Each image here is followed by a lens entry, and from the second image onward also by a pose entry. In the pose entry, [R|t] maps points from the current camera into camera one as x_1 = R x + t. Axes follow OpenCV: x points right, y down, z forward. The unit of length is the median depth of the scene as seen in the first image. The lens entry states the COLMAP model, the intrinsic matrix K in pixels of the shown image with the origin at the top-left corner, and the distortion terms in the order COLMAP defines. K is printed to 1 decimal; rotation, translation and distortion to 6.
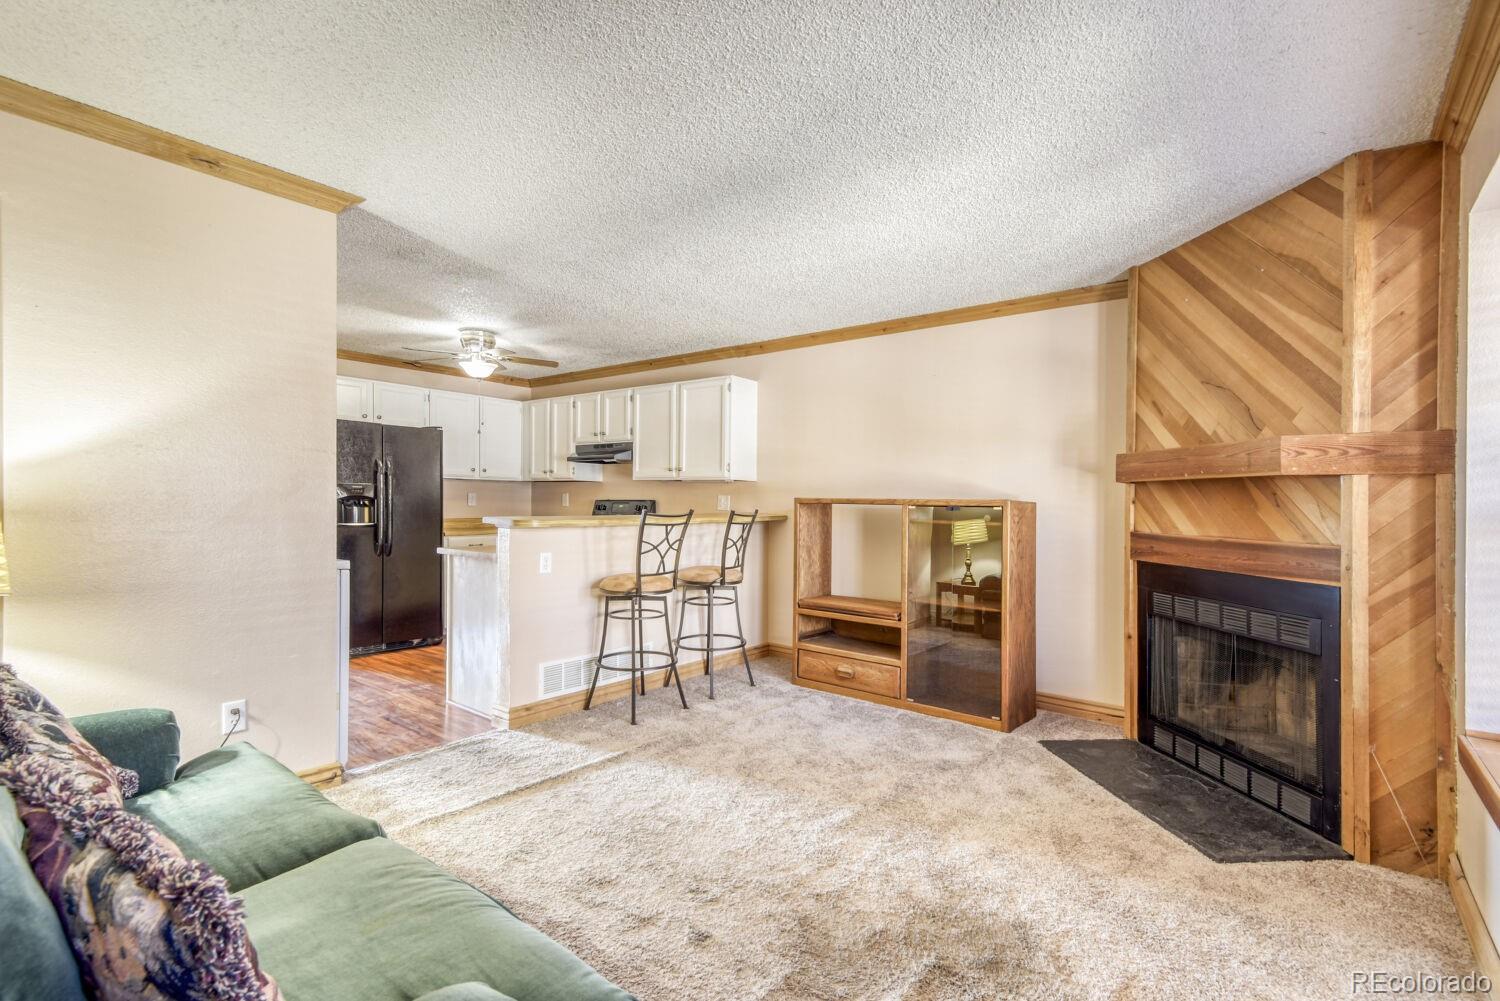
lens RADIAL K [[700.9, 0, 753.3], [0, 700.9, 516.3], [0, 0, 1]] dist [0.055325, -0.023678]
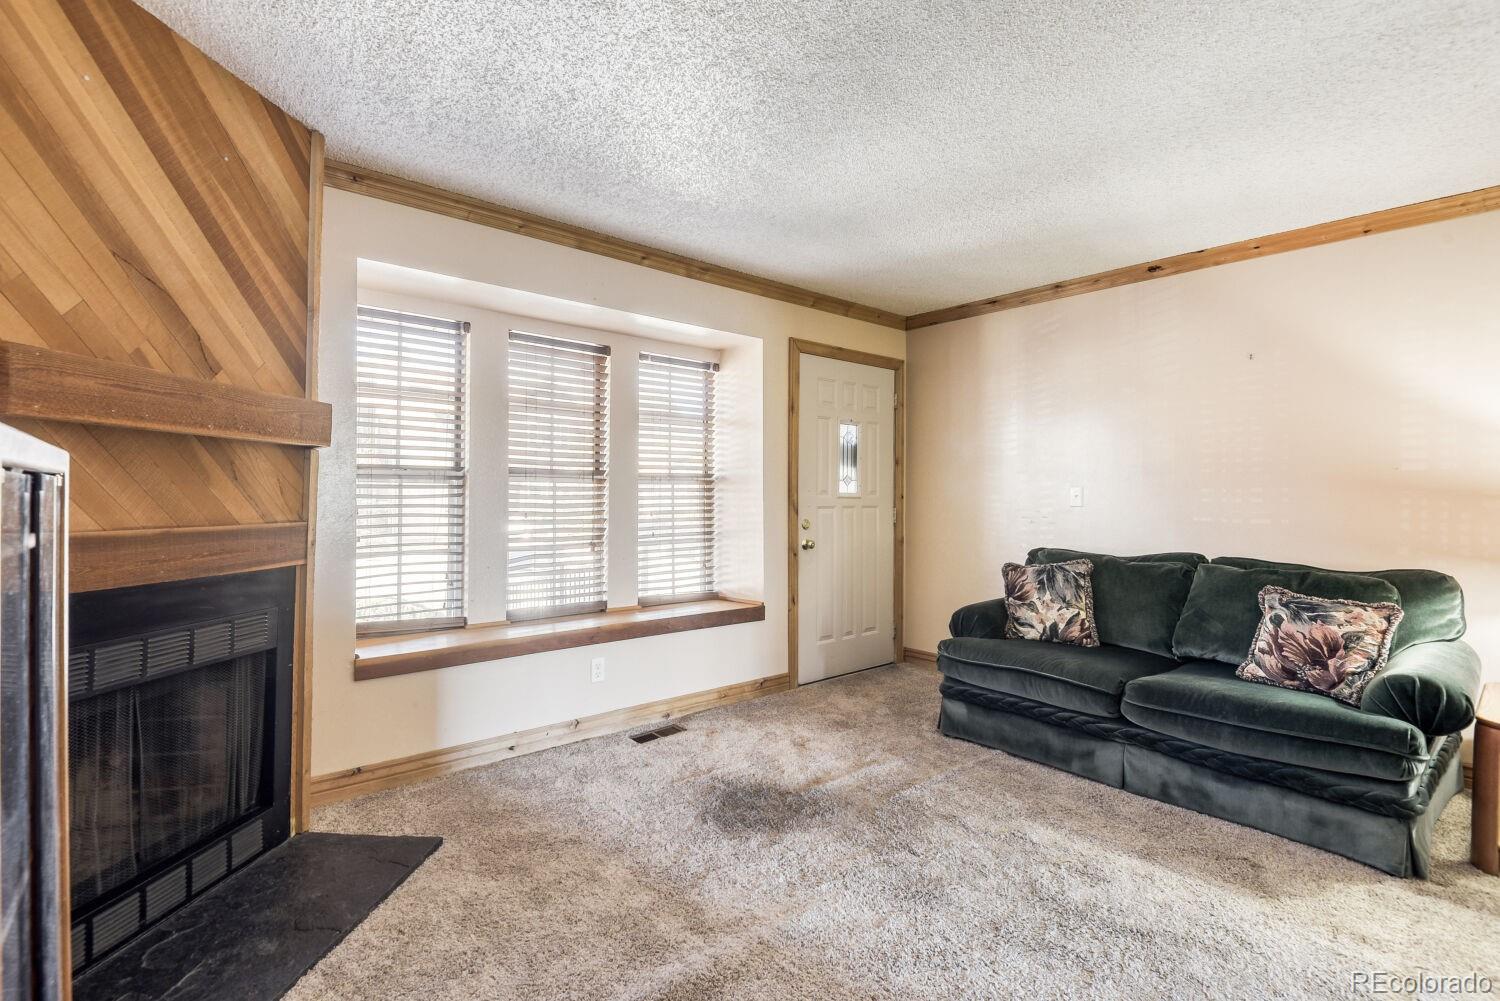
lens RADIAL K [[700.9, 0, 753.3], [0, 700.9, 516.3], [0, 0, 1]] dist [0.055325, -0.023678]
pose [[-0.985296, -0.020429, 0.169629, 0.048095], [-0.012324, 0.998738, 0.048696, -0.018160], [-0.170410, 0.045889, -0.984304, 1.608129]]
